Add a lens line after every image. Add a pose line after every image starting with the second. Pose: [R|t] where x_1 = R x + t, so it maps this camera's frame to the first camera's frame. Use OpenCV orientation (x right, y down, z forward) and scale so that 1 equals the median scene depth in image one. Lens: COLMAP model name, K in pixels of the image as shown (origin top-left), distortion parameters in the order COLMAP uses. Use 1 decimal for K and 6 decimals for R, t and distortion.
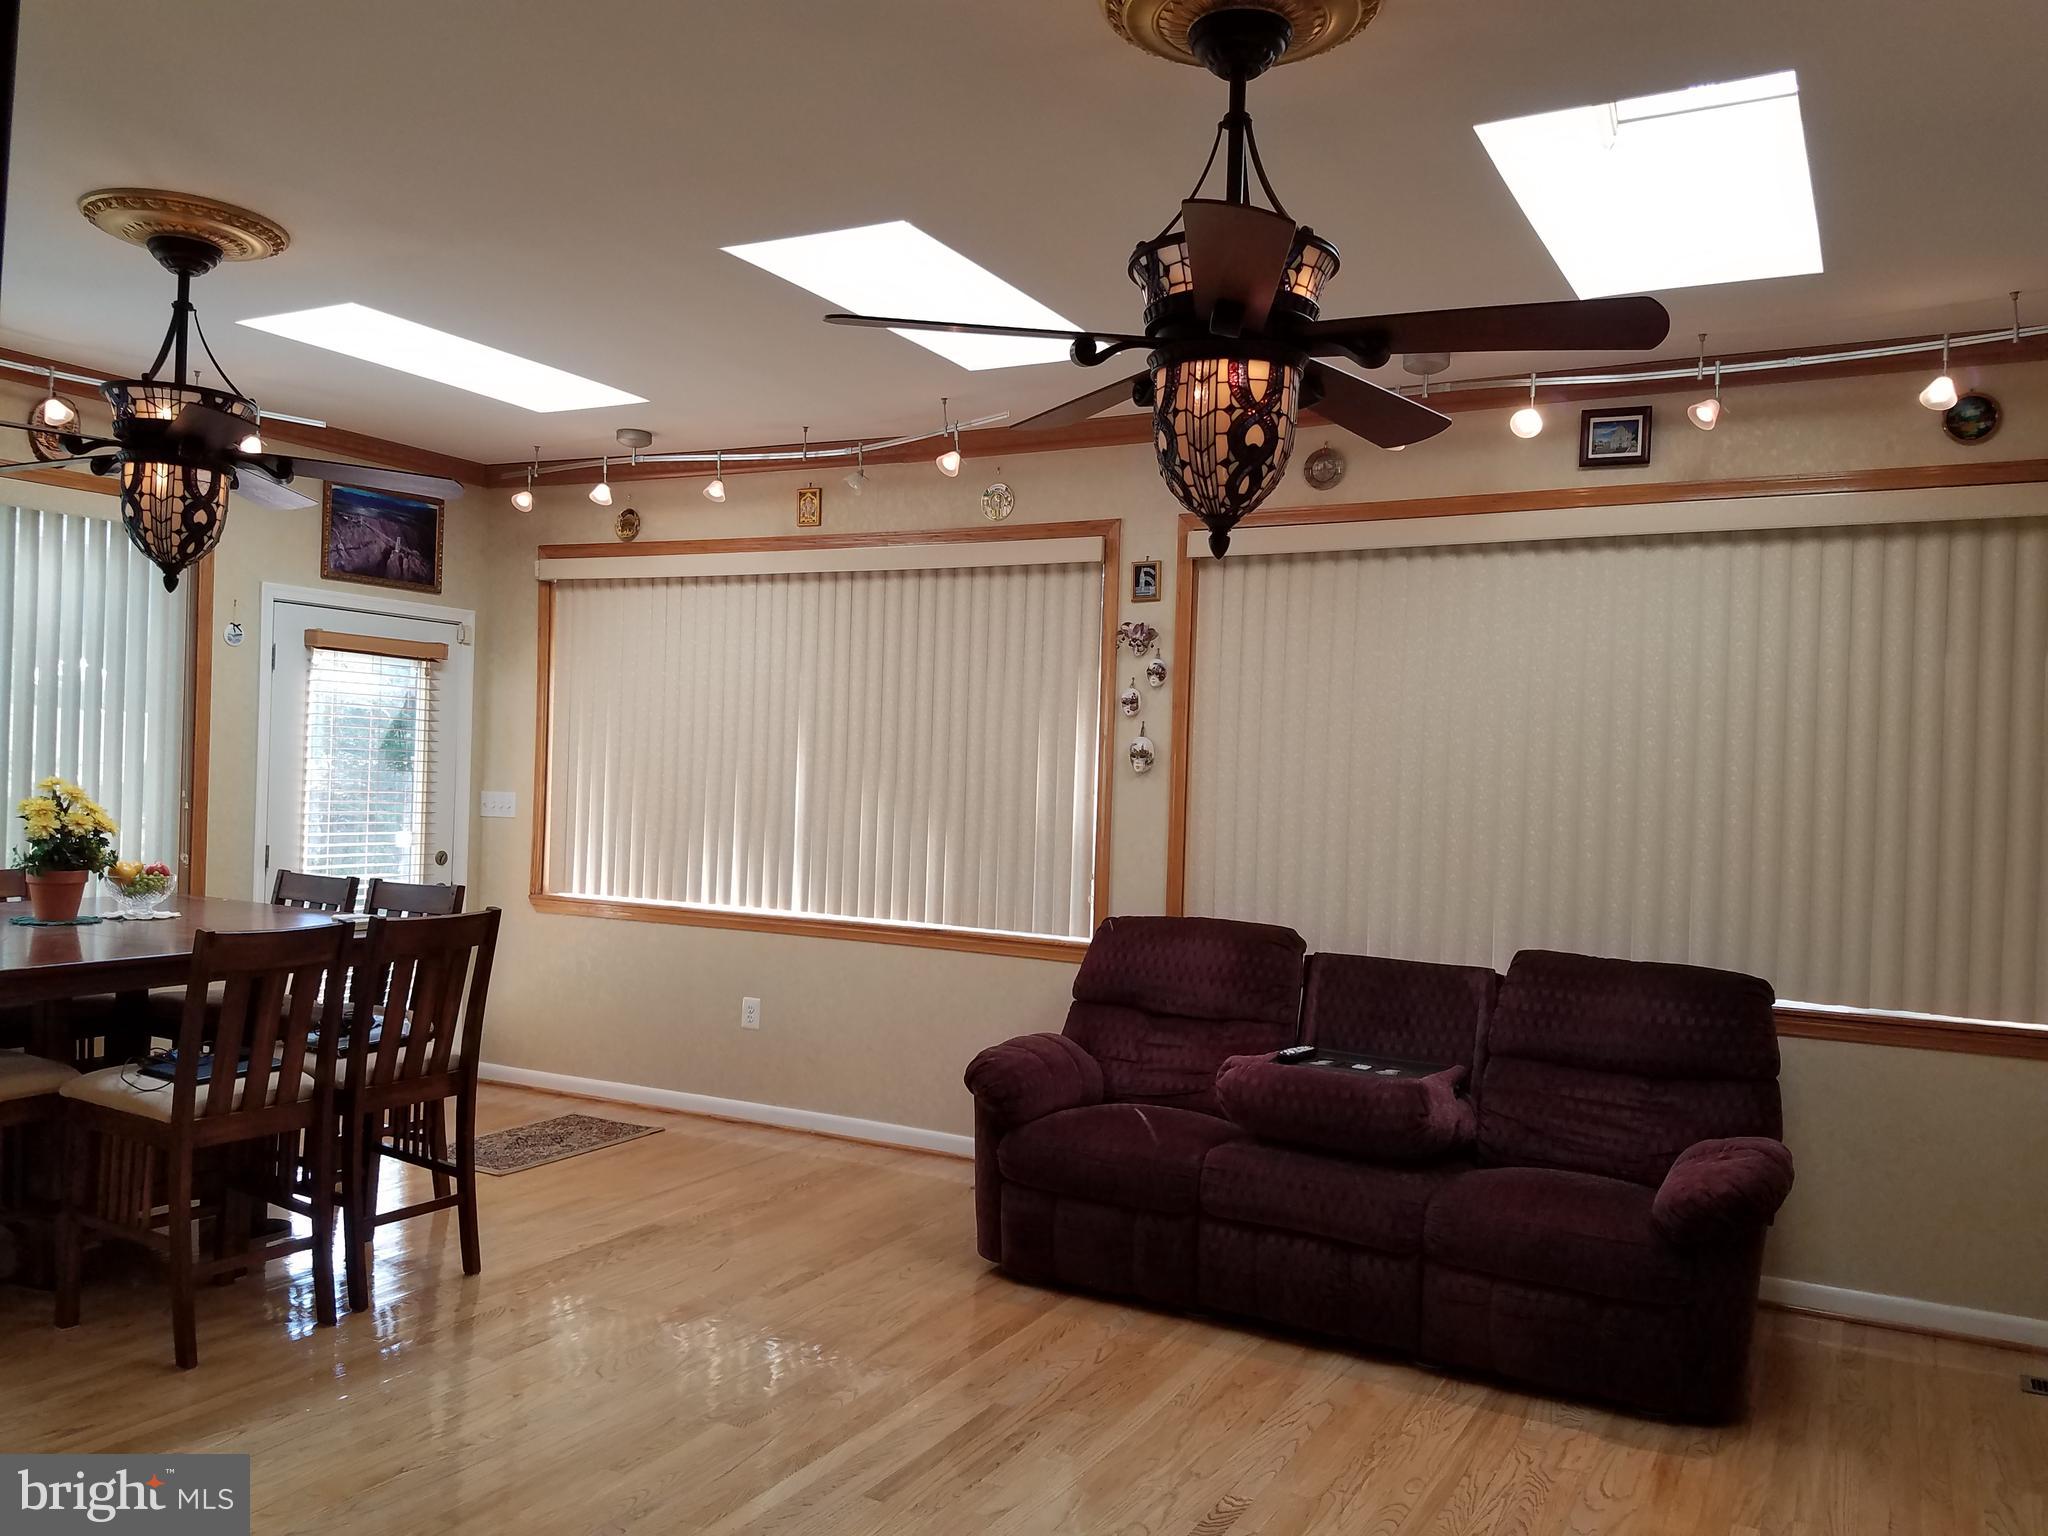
lens RADIAL K [[1556.4, 0, 1023.3], [0, 1556.4, 780.3], [0, 0, 1]] dist [0.110734, -0.000077]
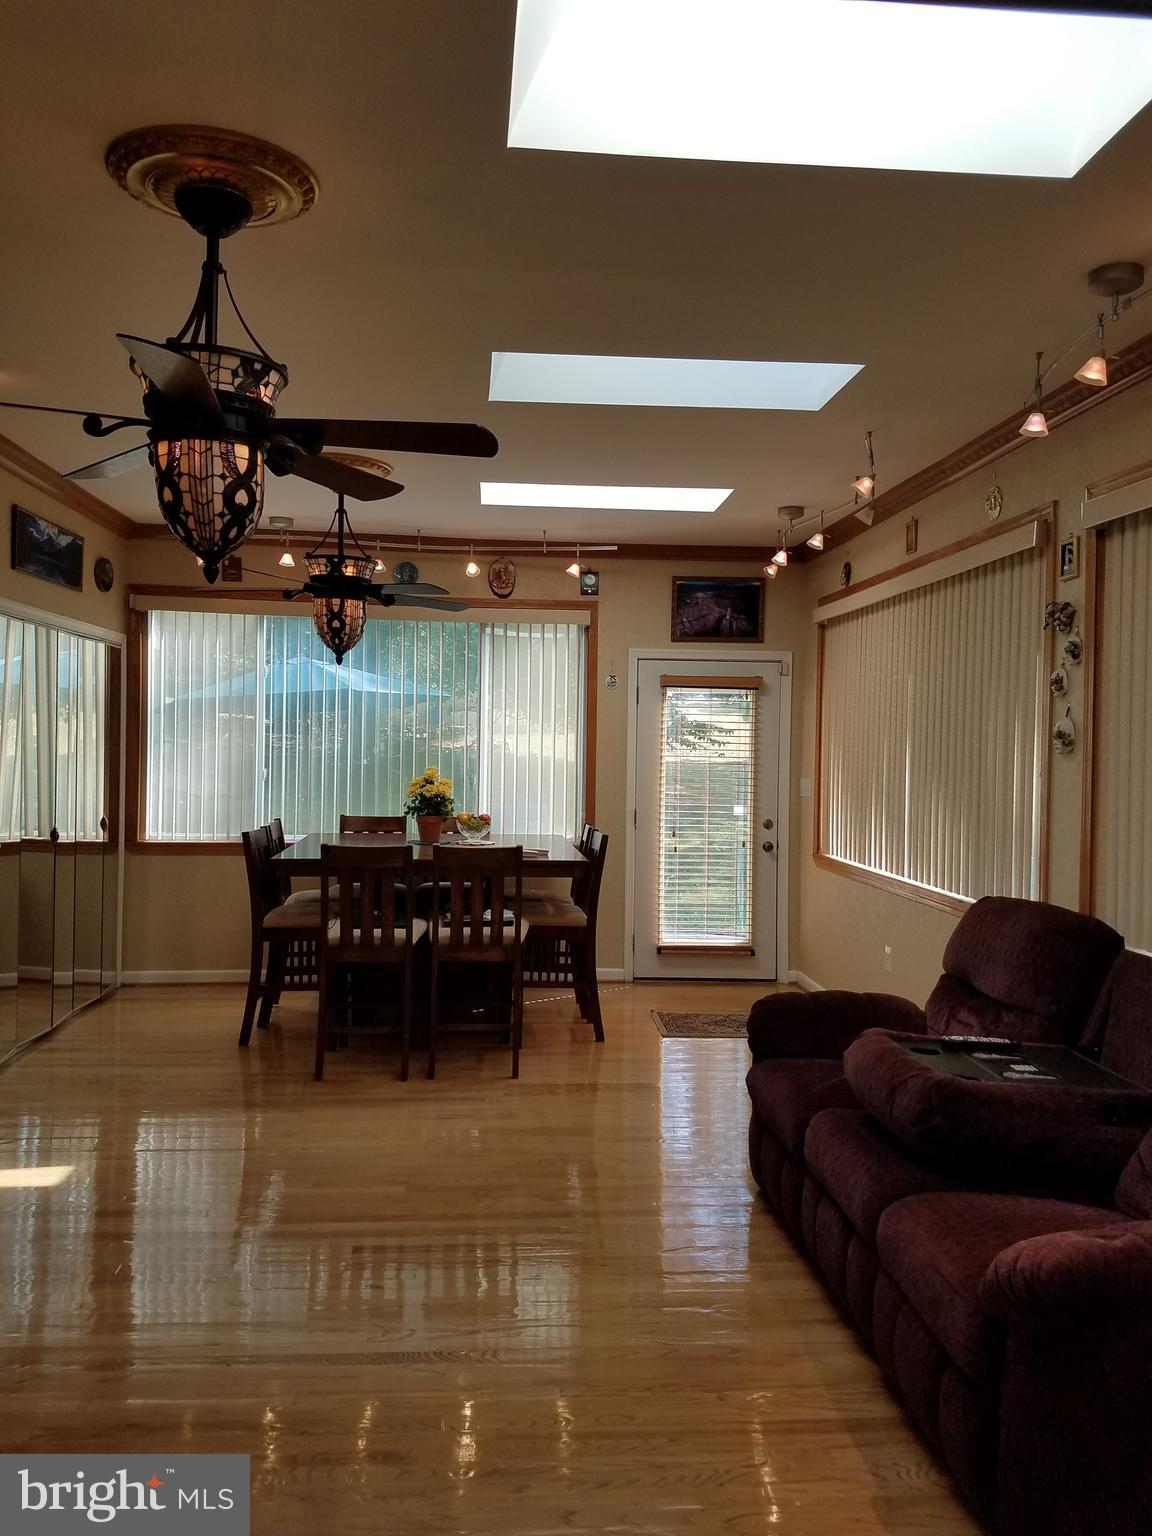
lens RADIAL K [[1177.1, 0, 576.0], [0, 1177.1, 760.0], [0, 0, 1]] dist [0.185894, -0.000247]
pose [[0.568836, -0.017890, -0.822257, 0.483099], [0.001497, 0.999784, -0.020717, 0.014249], [0.822450, 0.010553, 0.568740, 0.272790]]
